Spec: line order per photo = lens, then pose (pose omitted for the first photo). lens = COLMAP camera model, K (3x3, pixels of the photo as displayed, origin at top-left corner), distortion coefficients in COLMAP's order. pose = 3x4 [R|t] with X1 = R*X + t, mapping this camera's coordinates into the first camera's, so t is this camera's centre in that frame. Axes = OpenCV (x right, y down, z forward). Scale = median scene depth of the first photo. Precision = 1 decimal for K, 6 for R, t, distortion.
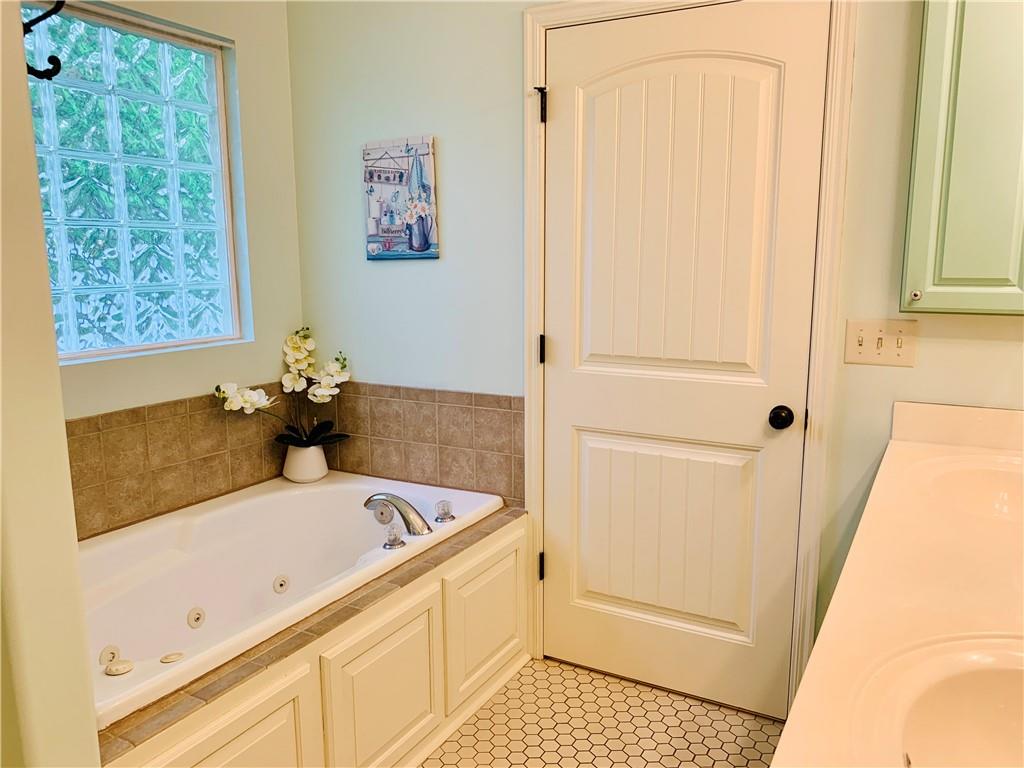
lens RADIAL K [[782.0, 0, 524.5], [0, 782.0, 405.4], [0, 0, 1]] dist [0.047523, -0.067975]
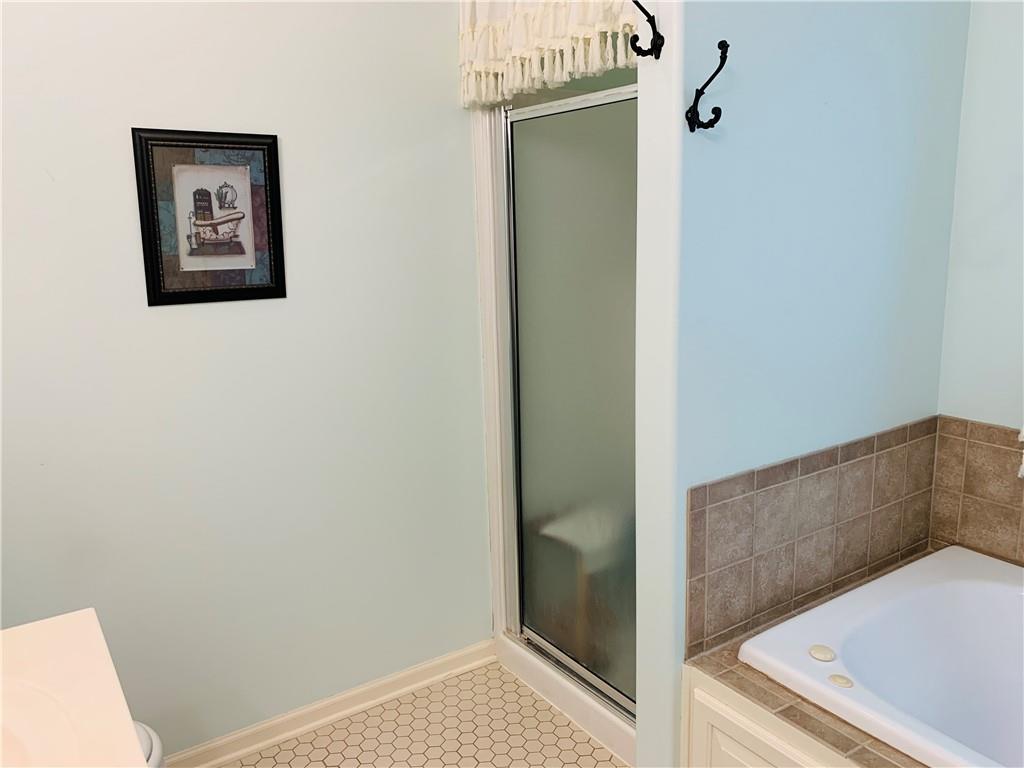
lens RADIAL K [[782.0, 0, 510.6], [0, 782.0, 378.2], [0, 0, 1]] dist [0.047523, -0.067975]
pose [[-0.449995, 0.191062, -0.872353, 0.310396], [-0.146893, 0.947703, 0.283338, -0.149706], [0.880867, 0.255644, -0.398396, 0.574759]]
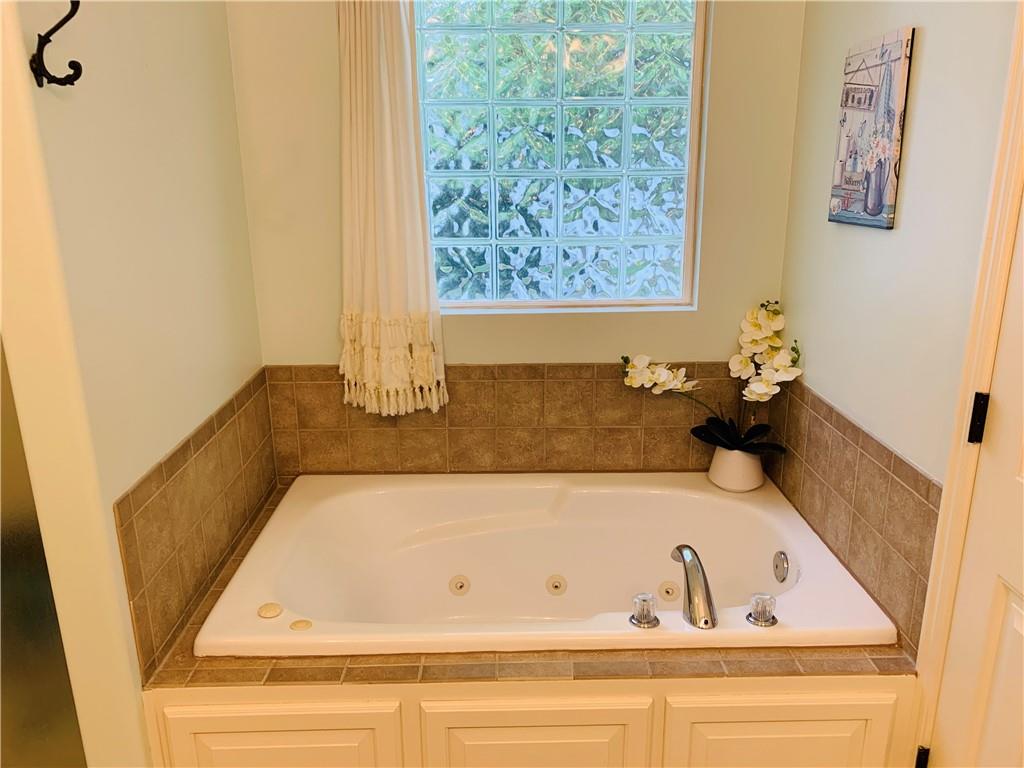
lens RADIAL K [[782.0, 0, 511.3], [0, 782.0, 389.6], [0, 0, 1]] dist [0.047523, -0.067975]
pose [[0.495520, 0.245829, -0.833083, 0.293984], [-0.158608, 0.968597, 0.191477, -0.136515], [0.853992, 0.037253, 0.518950, 0.422760]]
